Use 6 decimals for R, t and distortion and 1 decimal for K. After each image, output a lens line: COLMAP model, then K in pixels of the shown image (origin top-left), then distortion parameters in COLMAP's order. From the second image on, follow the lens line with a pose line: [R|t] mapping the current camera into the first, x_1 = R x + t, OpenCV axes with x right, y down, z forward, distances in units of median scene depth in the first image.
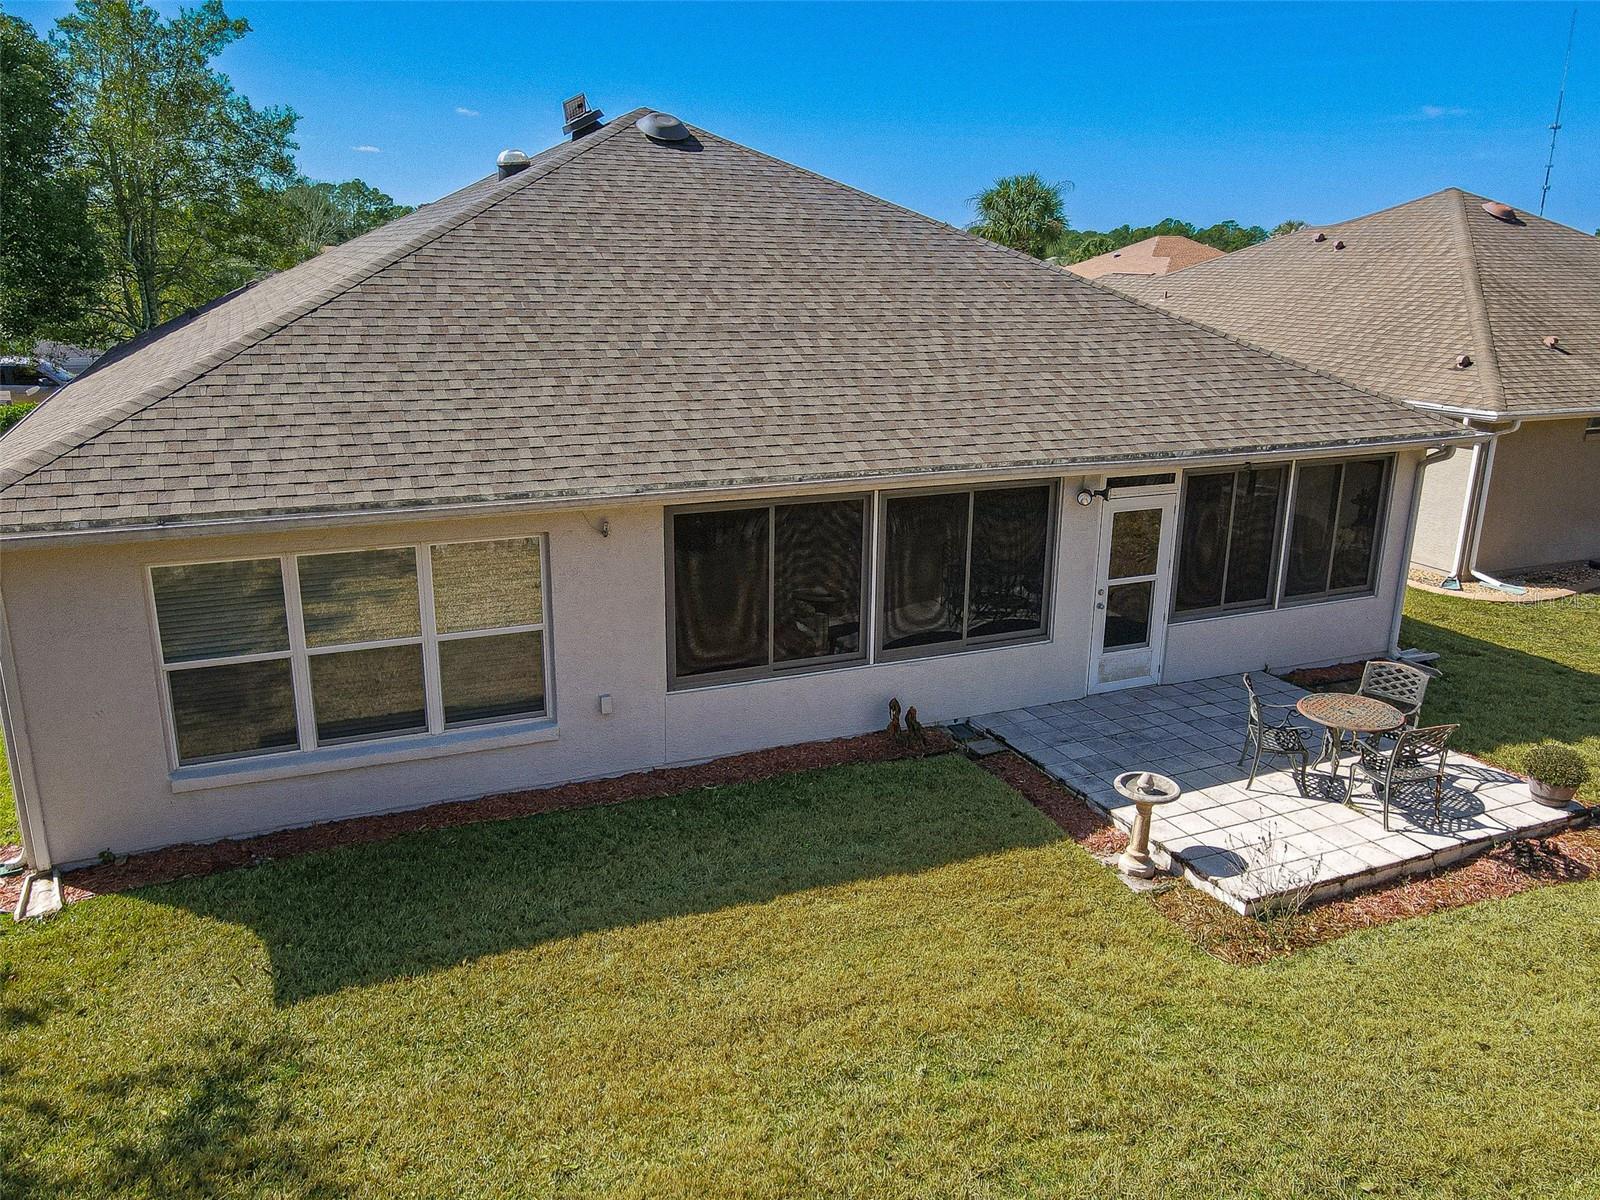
lens RADIAL K [[1187.6, 0, 801.2], [0, 1187.6, 603.1], [0, 0, 1]] dist [-0.006026, 0.038453]
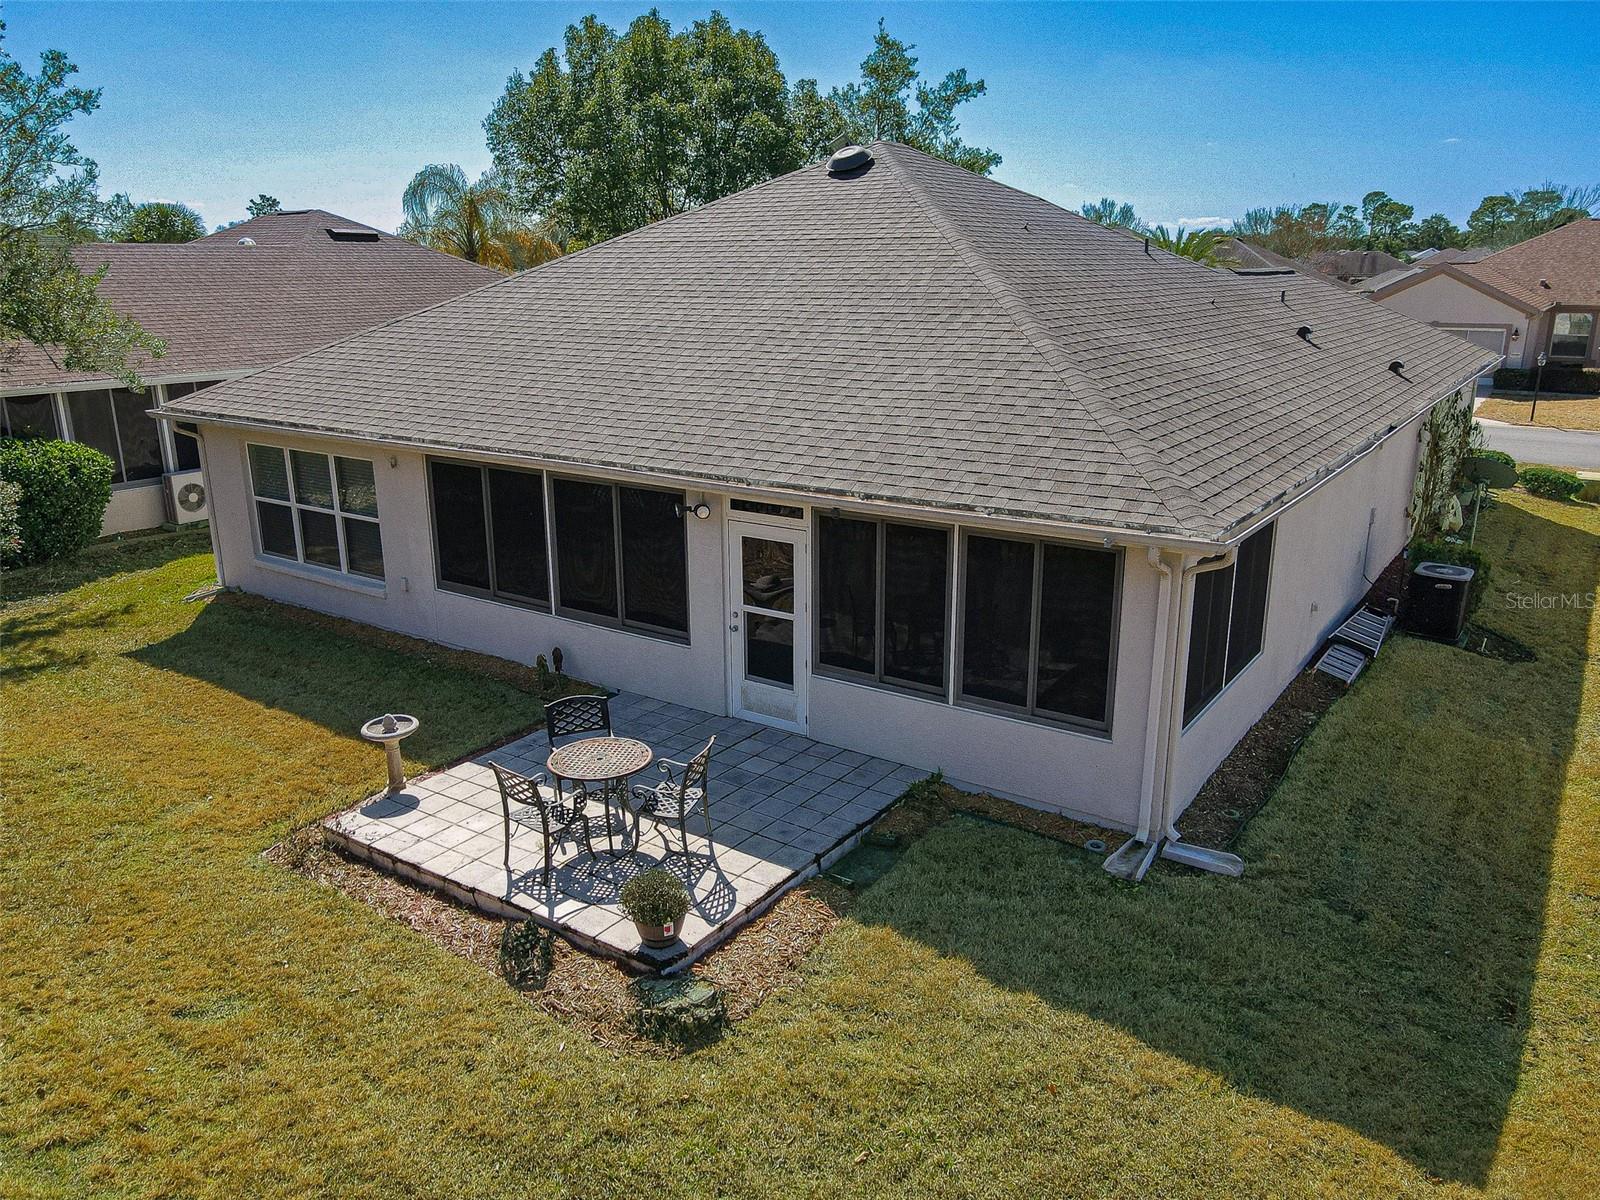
lens RADIAL K [[1166.6, 0, 797.7], [0, 1166.6, 605.4], [0, 0, 1]] dist [0.008878, 0.010366]
pose [[0.521999, 0.223310, -0.823195, 1.207048], [-0.227250, 0.966646, 0.118122, -0.160306], [0.822116, 0.125411, 0.555336, 0.568489]]
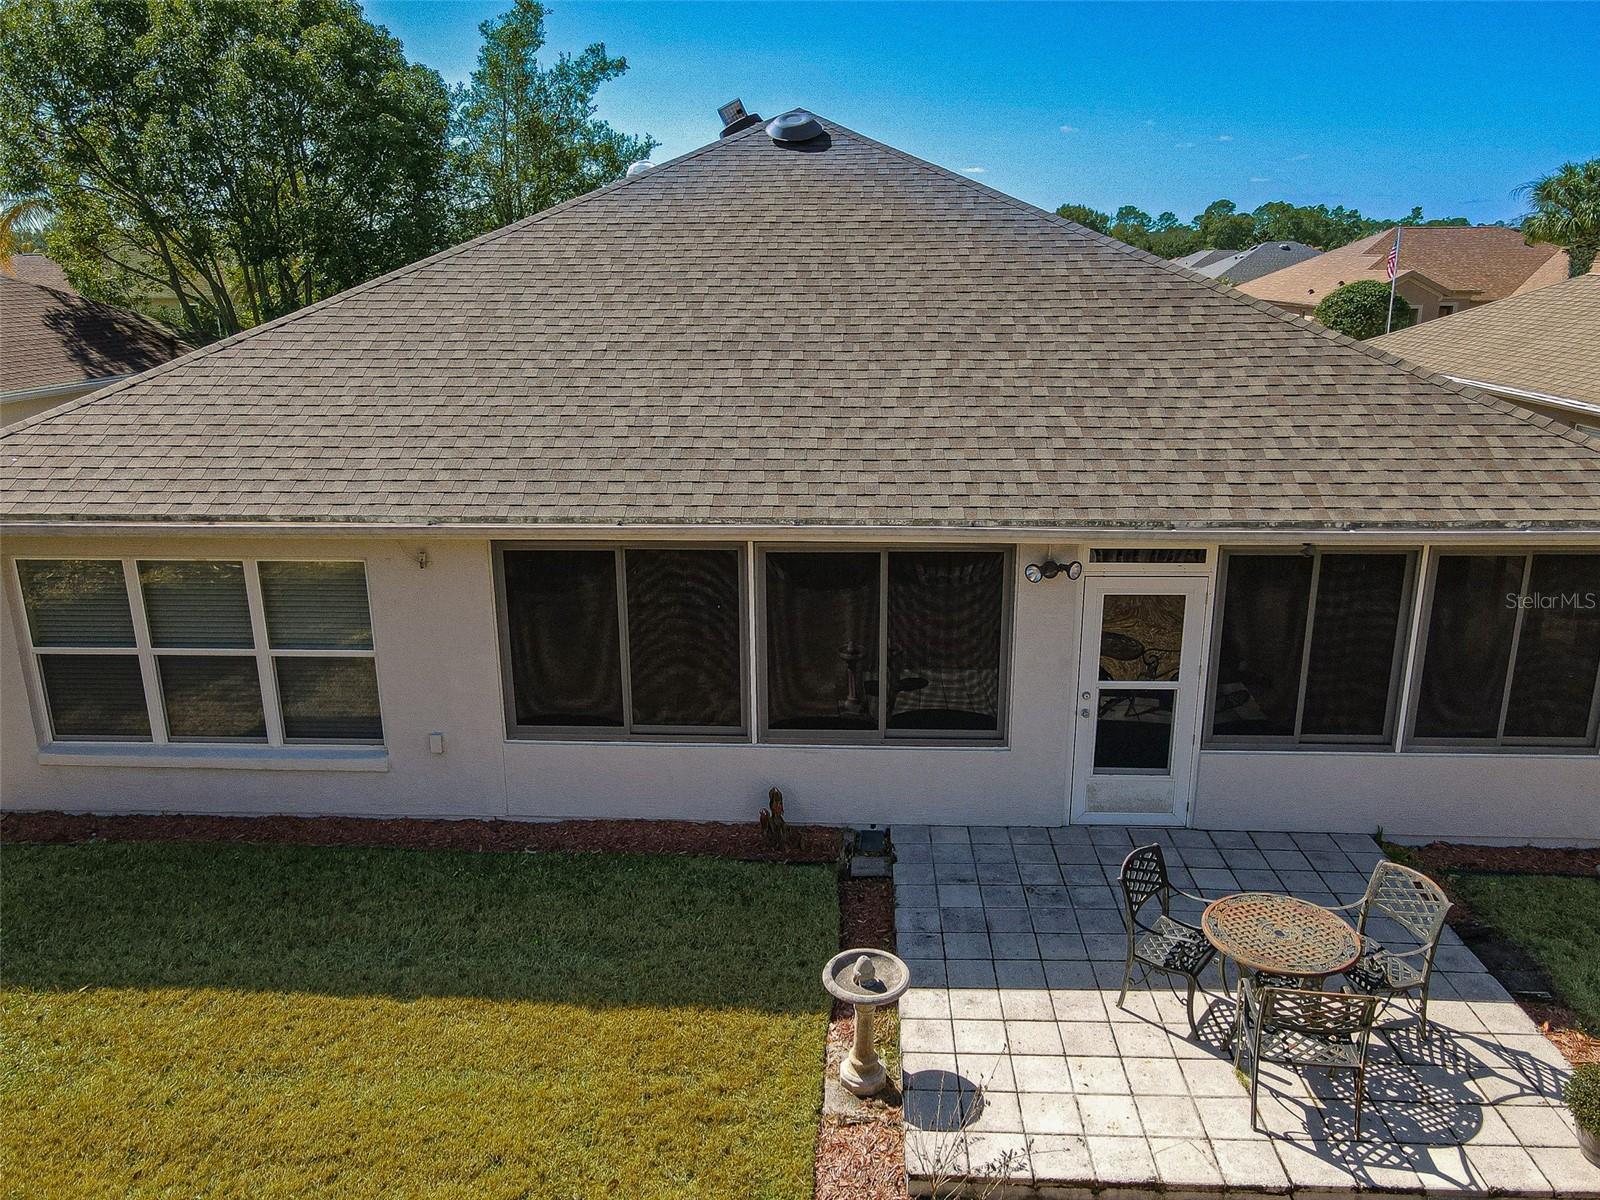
lens RADIAL K [[1159.6, 0, 804.9], [0, 1159.6, 607.2], [0, 0, 1]] dist [0.010518, 0.004510]
pose [[0.893277, 0.108665, -0.436175, 0.462388], [-0.108324, 0.993782, 0.025737, -0.073736], [0.436260, 0.024258, 0.899494, 0.276144]]
